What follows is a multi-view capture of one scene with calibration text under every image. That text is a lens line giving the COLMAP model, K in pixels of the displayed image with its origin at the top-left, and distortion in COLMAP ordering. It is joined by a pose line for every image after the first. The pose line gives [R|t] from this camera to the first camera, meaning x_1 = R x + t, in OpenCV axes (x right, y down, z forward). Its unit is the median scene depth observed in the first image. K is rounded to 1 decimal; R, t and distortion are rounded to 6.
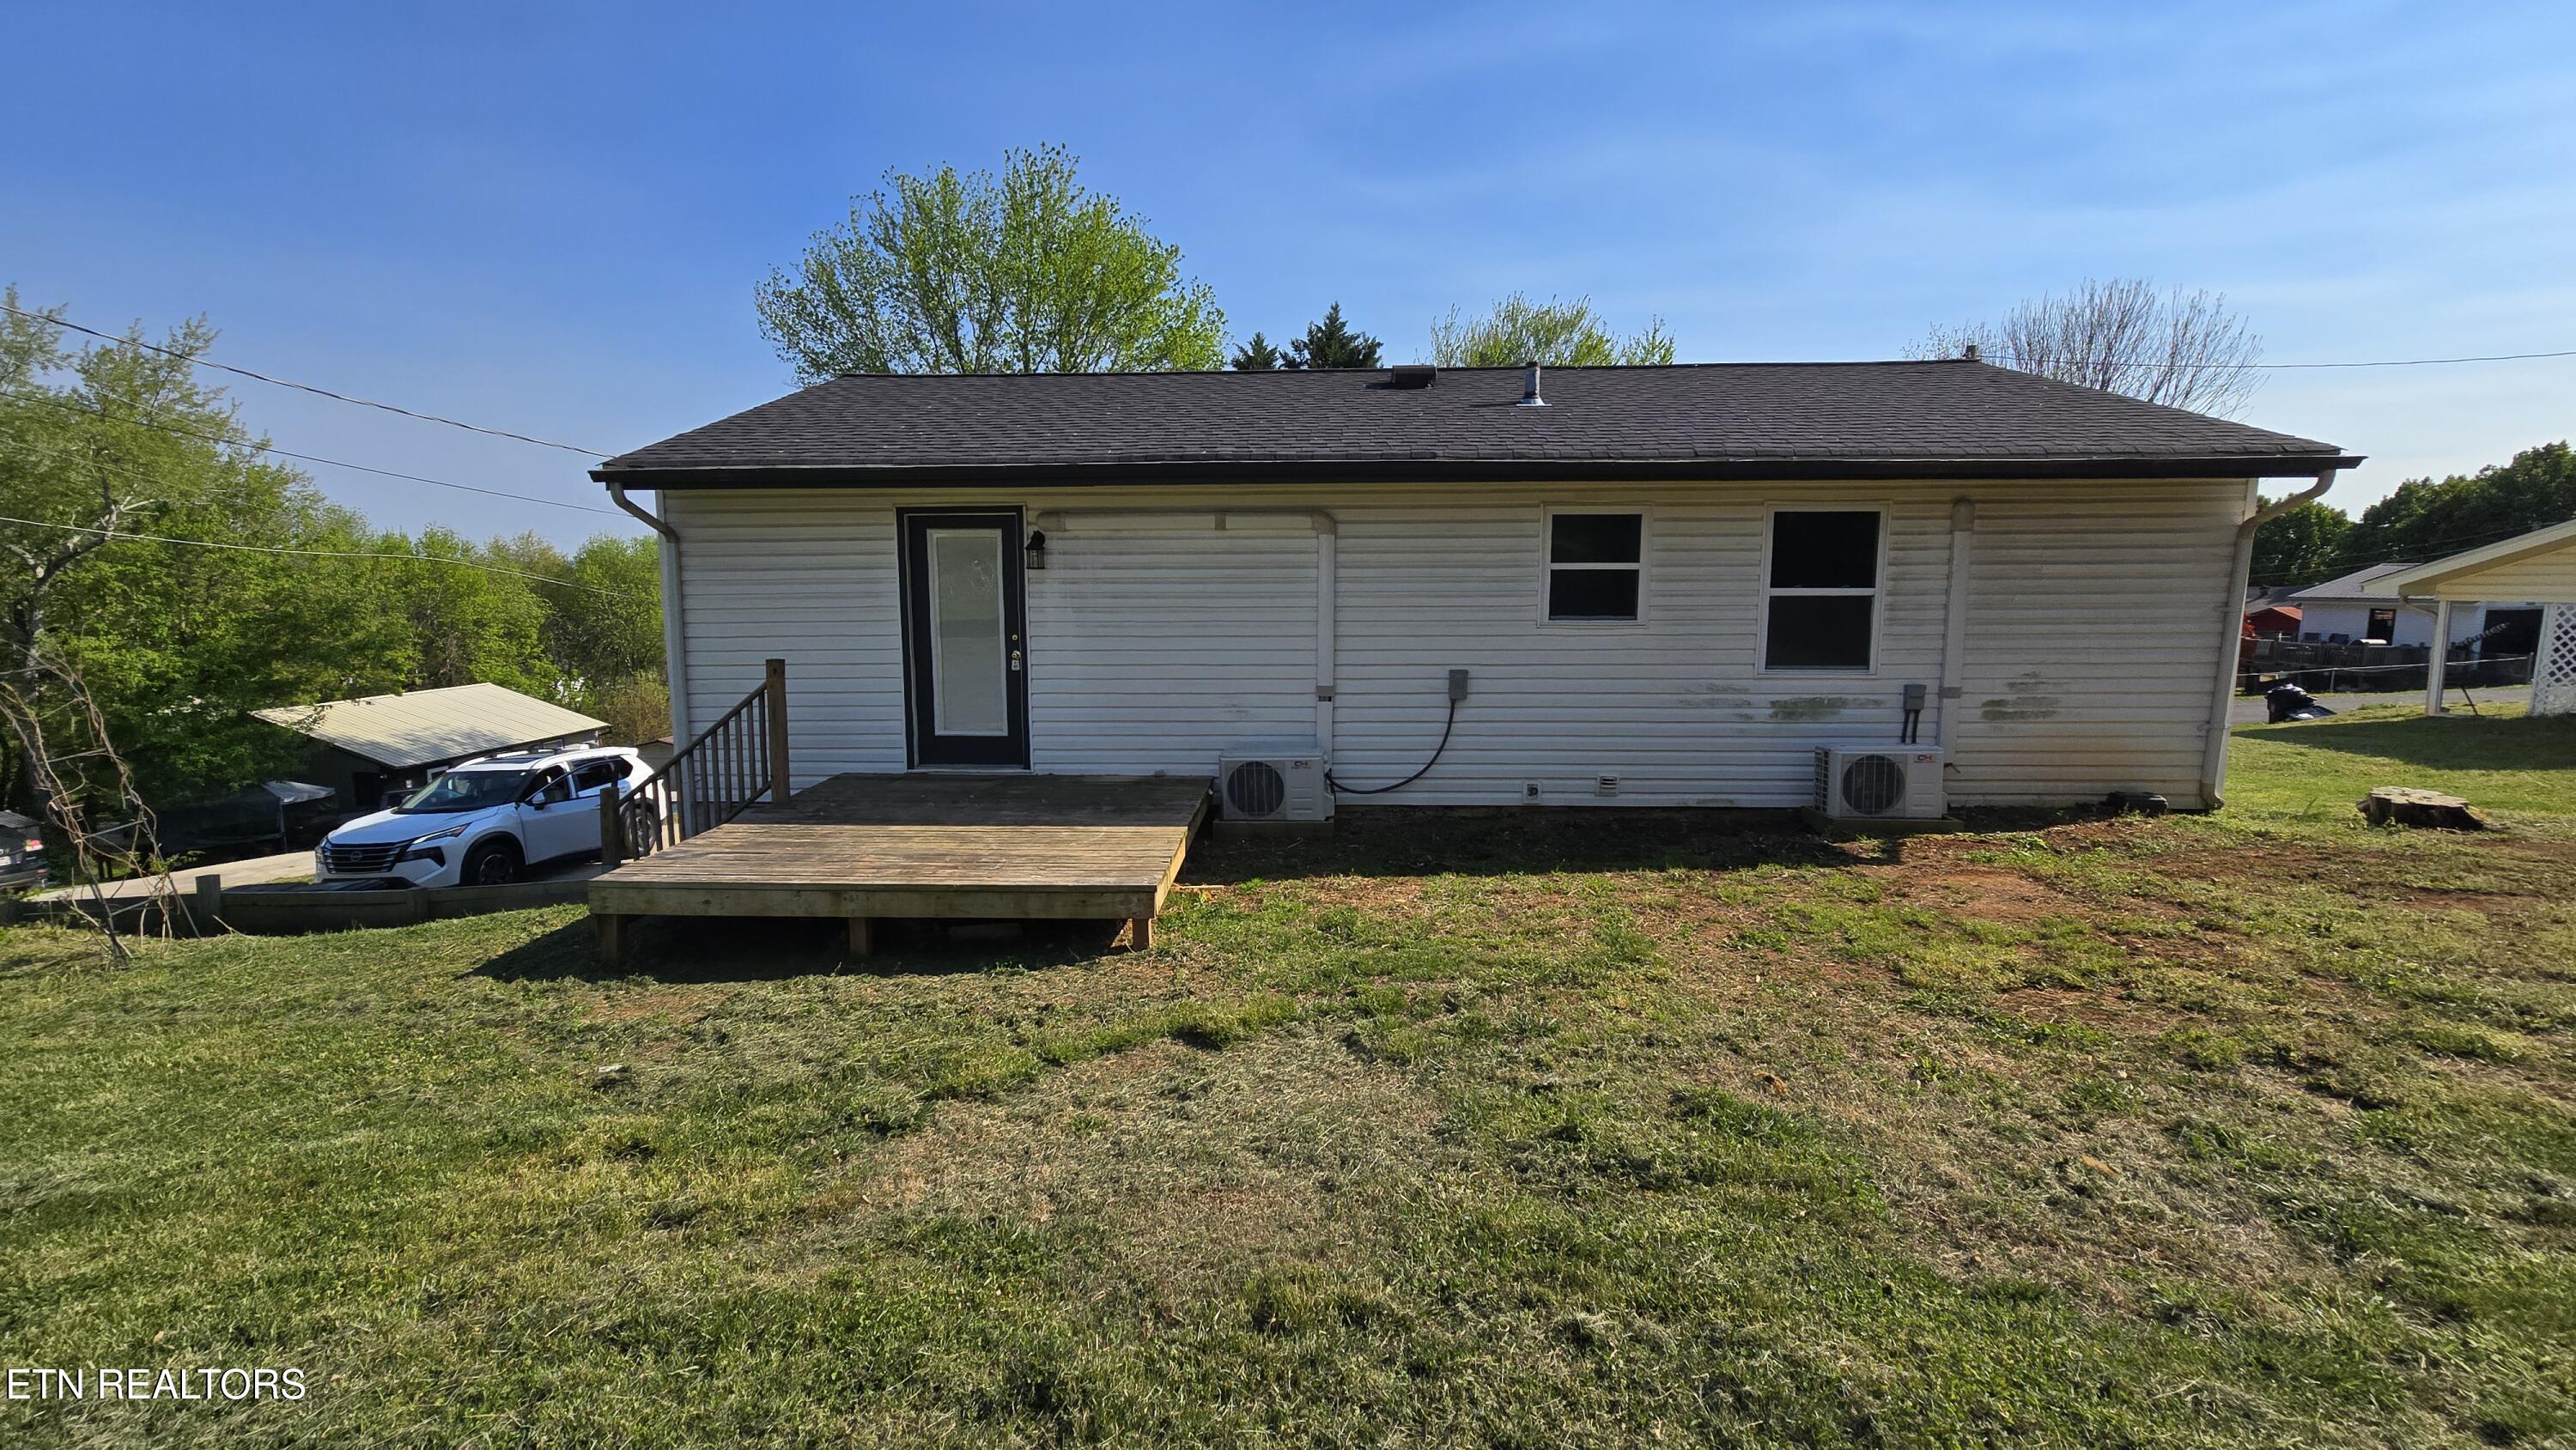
lens RADIAL K [[1065.0, 0, 1285.7], [0, 1065.0, 717.2], [0, 0, 1]] dist [-0.002572, 0.001584]
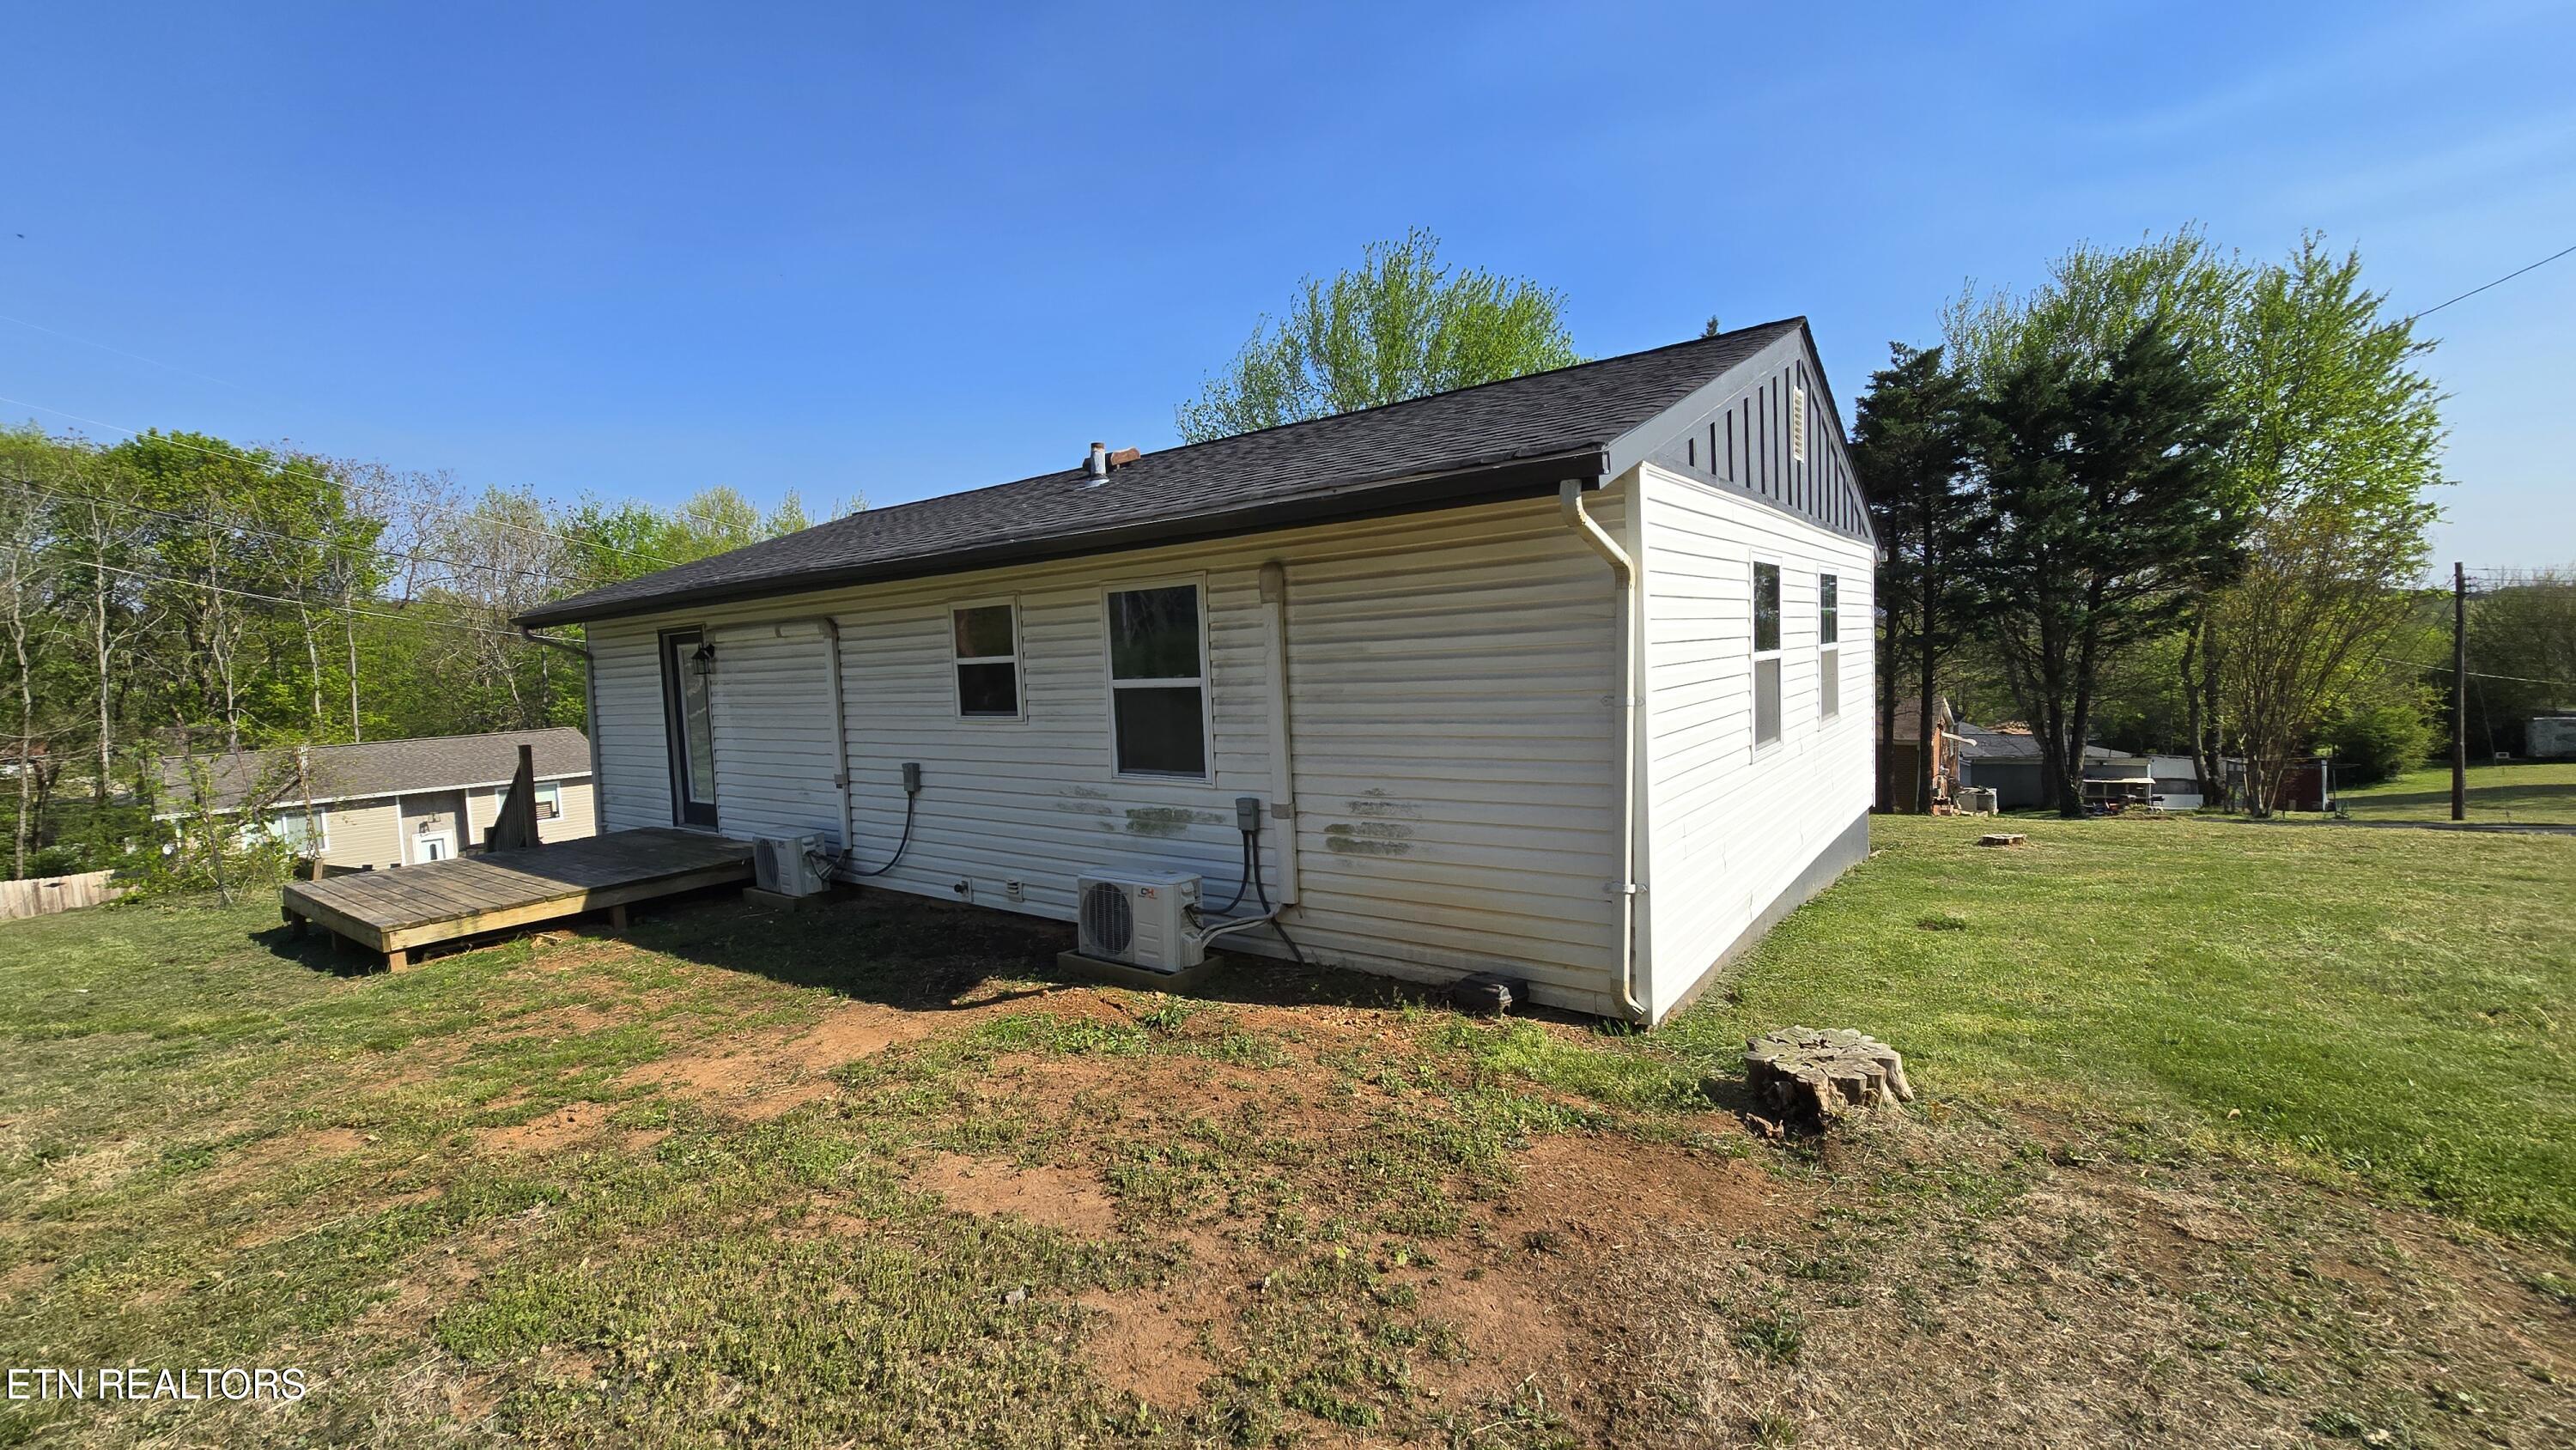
lens RADIAL K [[1065.0, 0, 1287.6], [0, 1065.0, 720.8], [0, 0, 1]] dist [-0.002572, 0.001584]
pose [[0.816914, 0.004958, -0.576738, 1.066010], [-0.033388, 0.998693, -0.038707, -0.058223], [0.575792, 0.050876, 0.816011, 0.370520]]
